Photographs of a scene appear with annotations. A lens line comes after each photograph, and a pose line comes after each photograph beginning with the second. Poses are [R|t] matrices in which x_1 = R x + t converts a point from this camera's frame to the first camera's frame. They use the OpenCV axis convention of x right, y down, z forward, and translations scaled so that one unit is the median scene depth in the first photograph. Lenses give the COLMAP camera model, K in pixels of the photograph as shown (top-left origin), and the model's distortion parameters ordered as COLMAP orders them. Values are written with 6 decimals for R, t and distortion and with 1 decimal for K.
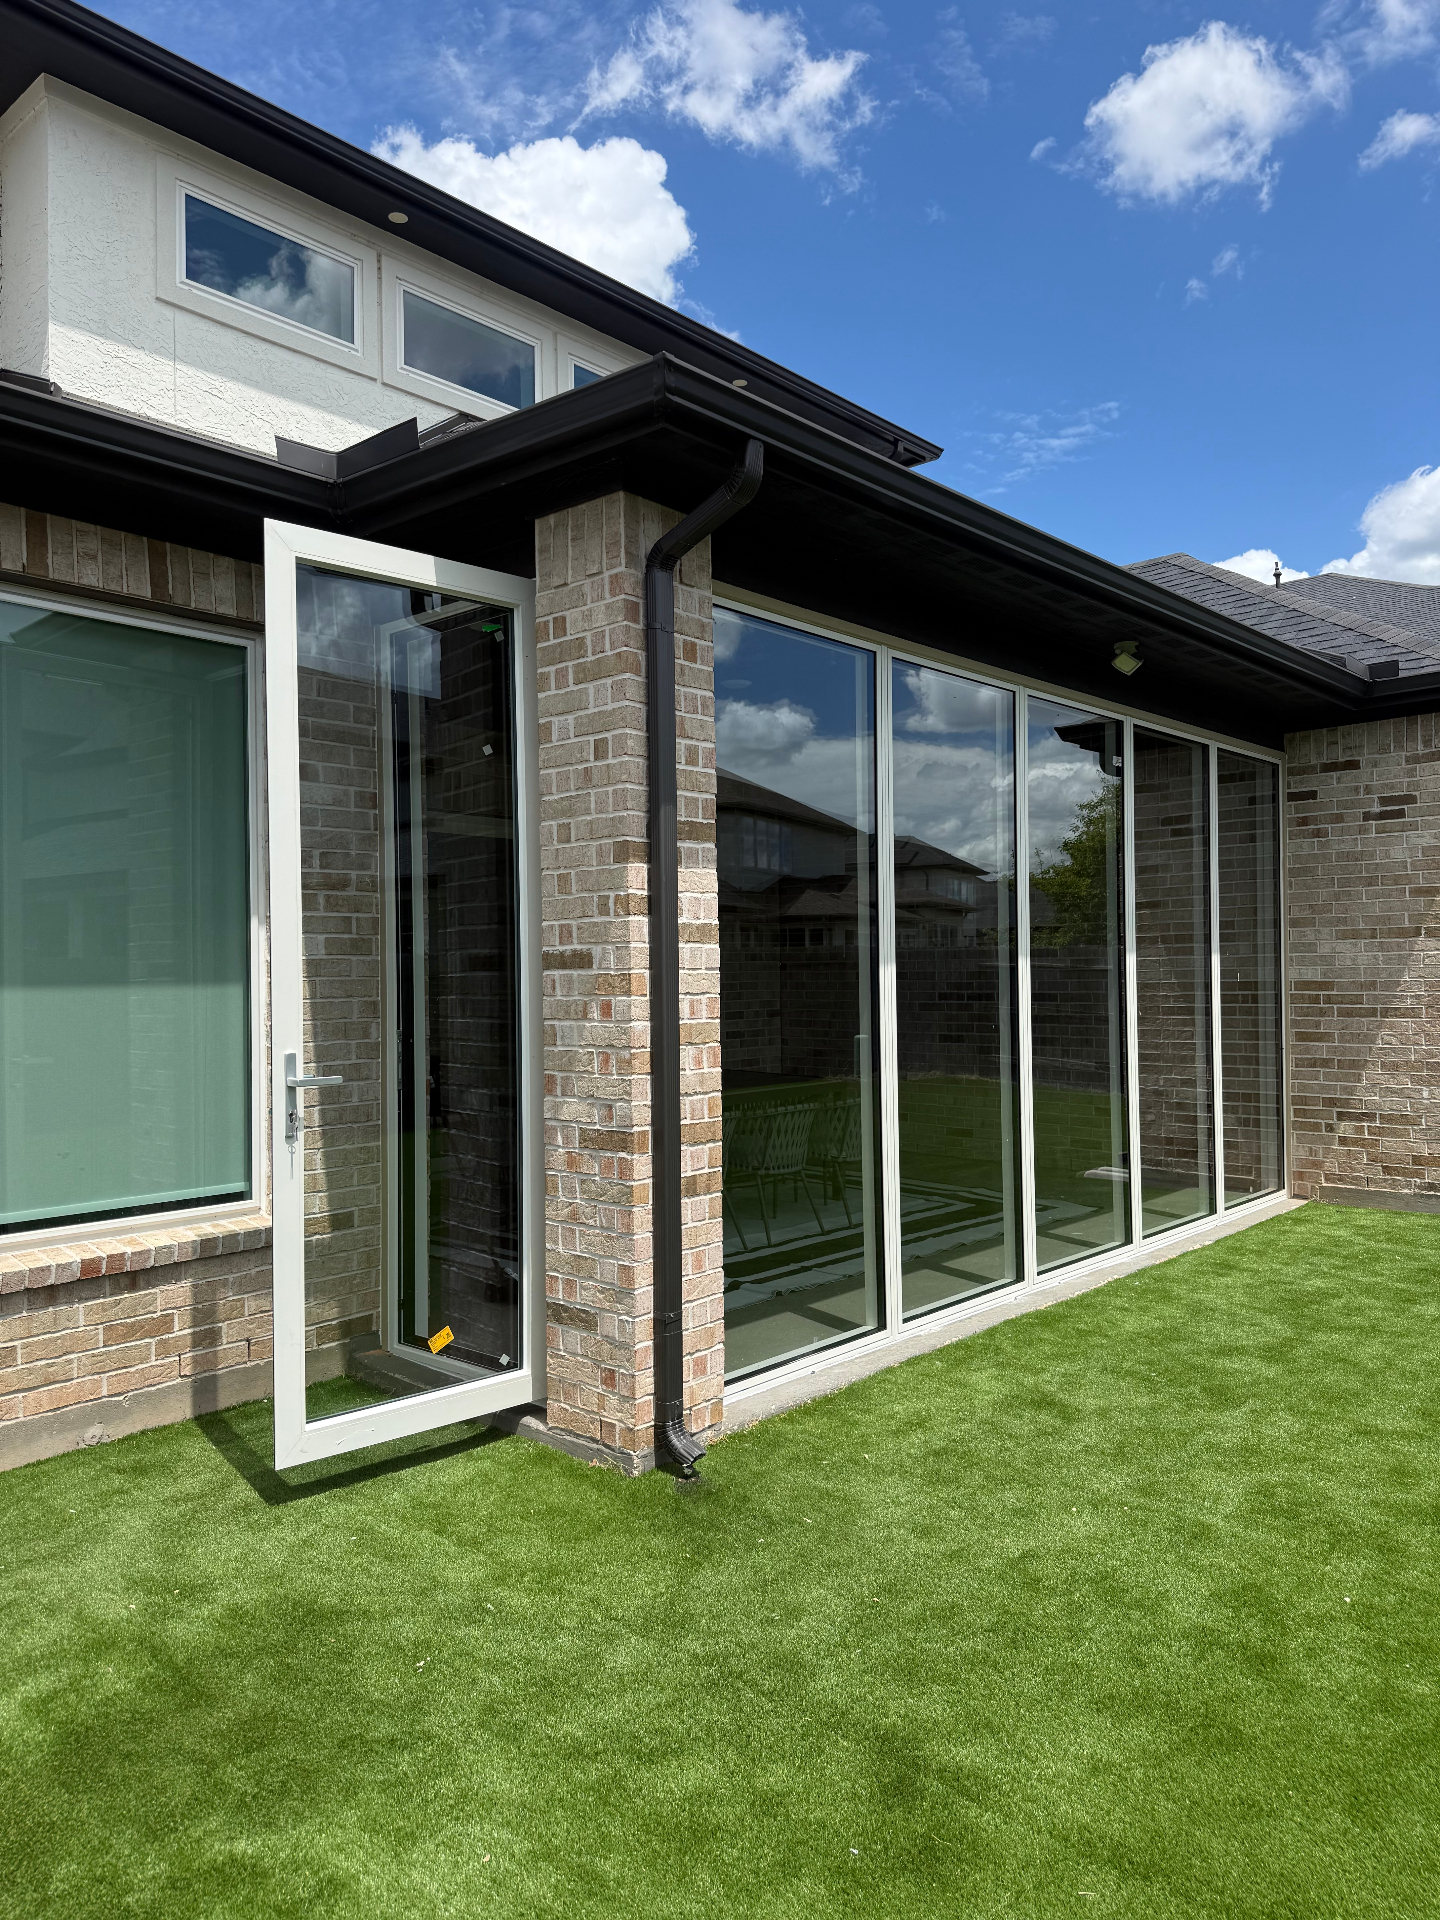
lens RADIAL K [[1379.1, 0, 714.7], [0, 1379.1, 961.9], [0, 0, 1]] dist [0.029313, -0.010035]
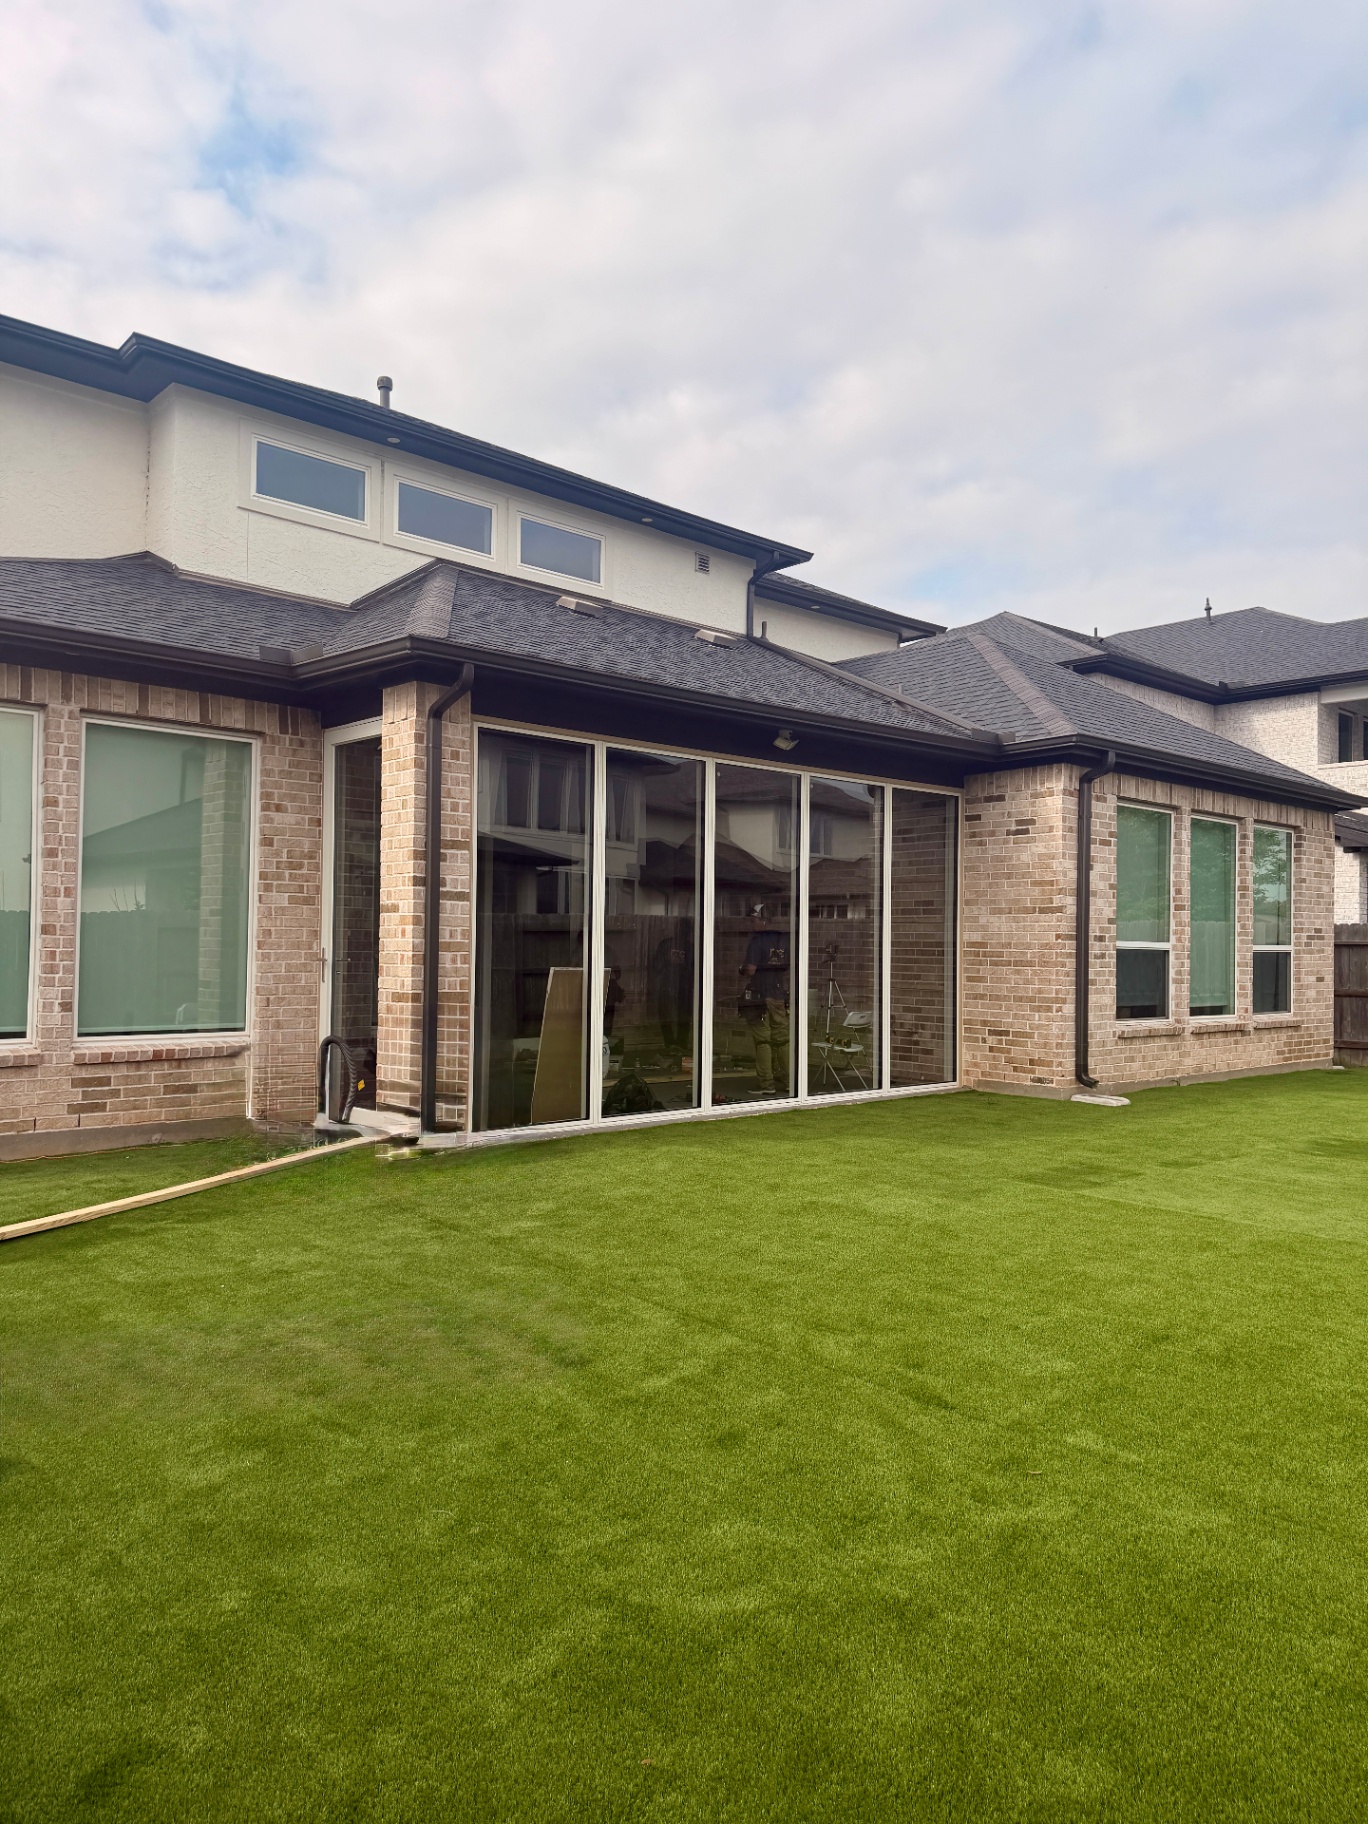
lens RADIAL K [[1310.2, 0, 689.6], [0, 1310.2, 914.2], [0, 0, 1]] dist [0.029313, -0.010035]
pose [[0.994891, 0.024144, -0.098021, 0.267081], [-0.025596, 0.999580, -0.013583, 0.011453], [0.097652, 0.016022, 0.995092, -0.444412]]
